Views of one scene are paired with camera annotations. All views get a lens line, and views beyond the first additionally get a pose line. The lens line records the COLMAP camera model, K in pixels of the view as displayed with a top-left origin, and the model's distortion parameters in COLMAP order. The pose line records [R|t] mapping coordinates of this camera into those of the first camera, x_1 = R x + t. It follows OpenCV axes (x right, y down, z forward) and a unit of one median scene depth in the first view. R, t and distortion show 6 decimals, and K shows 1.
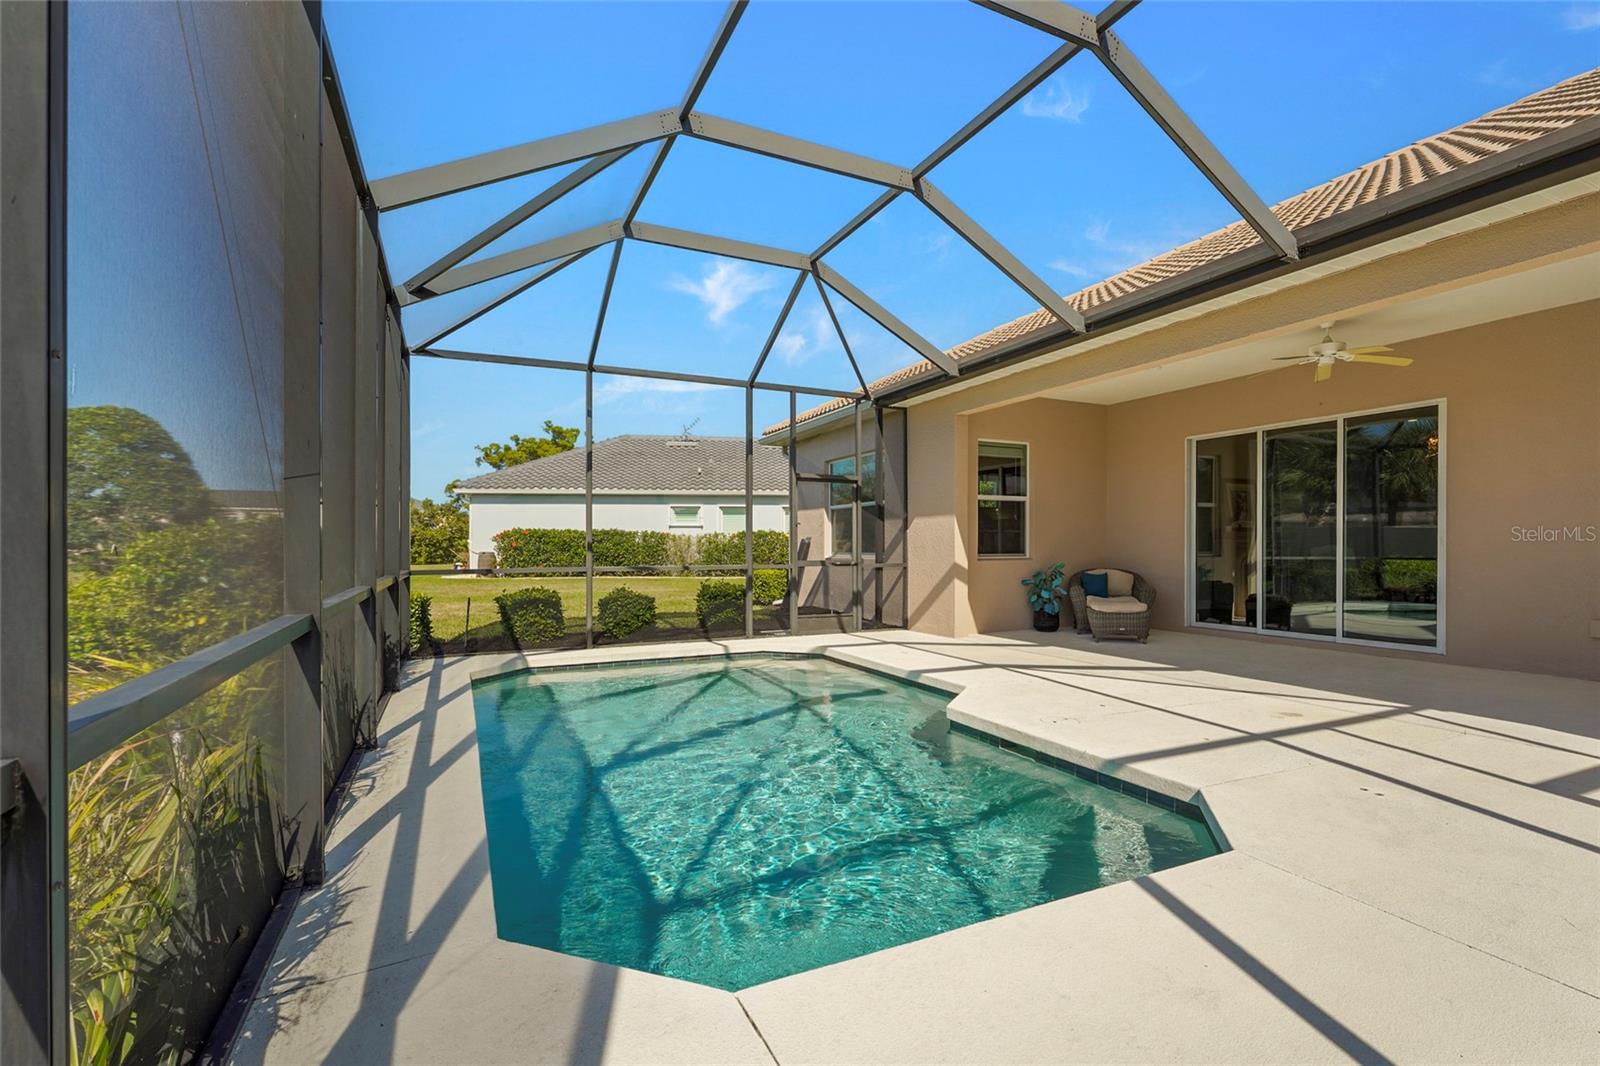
lens RADIAL K [[731.4, 0, 806.9], [0, 731.4, 550.7], [0, 0, 1]] dist [0.001740, 0.000365]
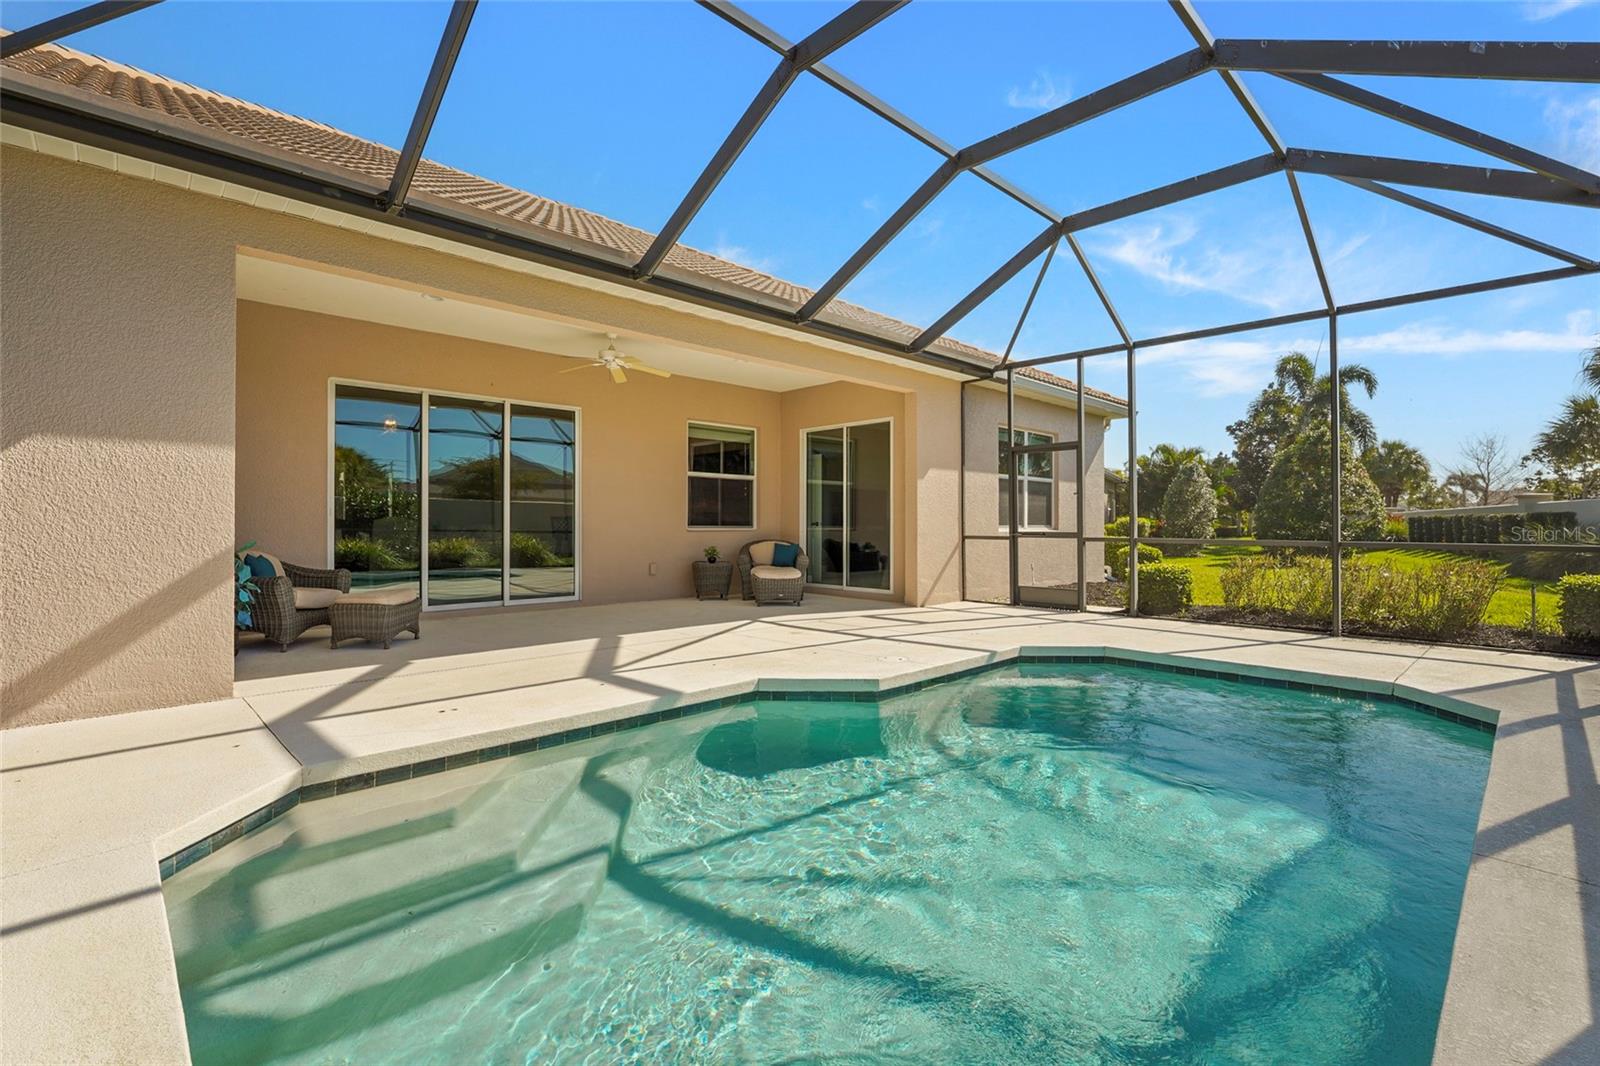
lens RADIAL K [[725.6, 0, 802.3], [0, 725.6, 521.6], [0, 0, 1]] dist [-0.002172, -0.000272]
pose [[-0.320850, 0.001919, 0.947128, -0.581564], [0.003680, 0.999993, -0.000779, 0.001446], [-0.947123, 0.003235, -0.320855, 1.191898]]
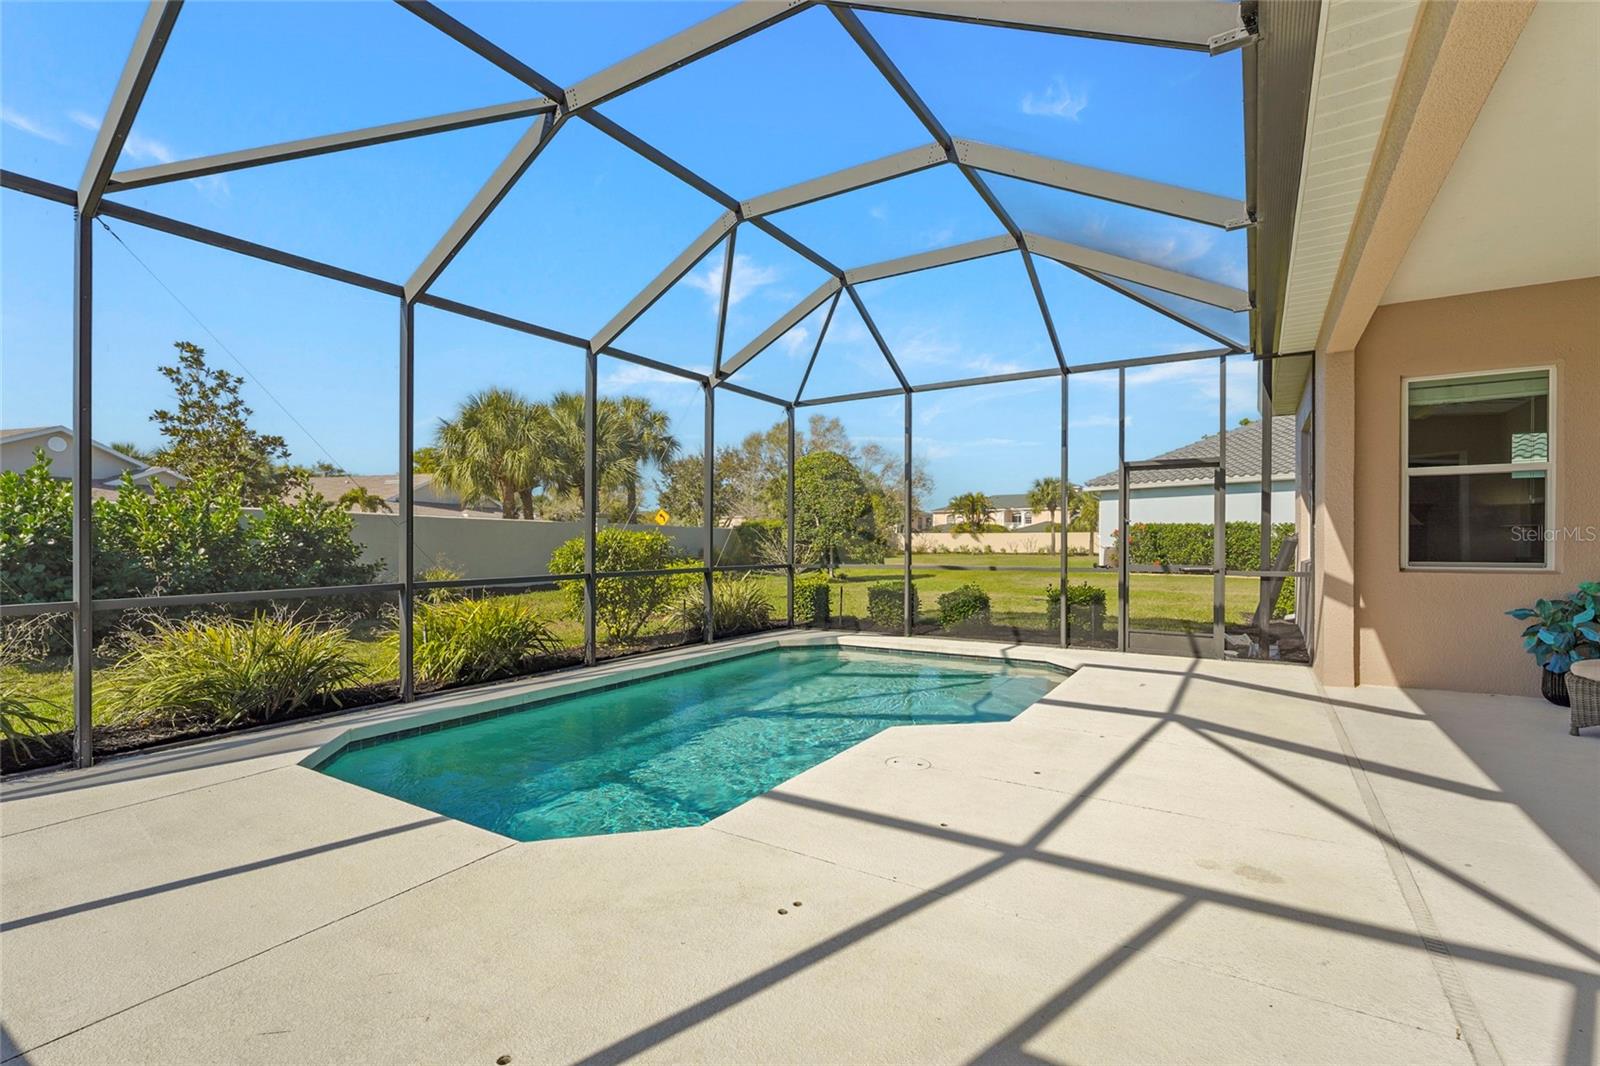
lens RADIAL K [[730.3, 0, 801.2], [0, 730.3, 541.4], [0, 0, 1]] dist [-0.001340, -0.000596]
pose [[0.534272, 0.001637, -0.845311, 0.479789], [-0.003295, 0.999995, -0.000146, -0.011304], [0.845306, 0.002864, 0.534274, 0.215220]]
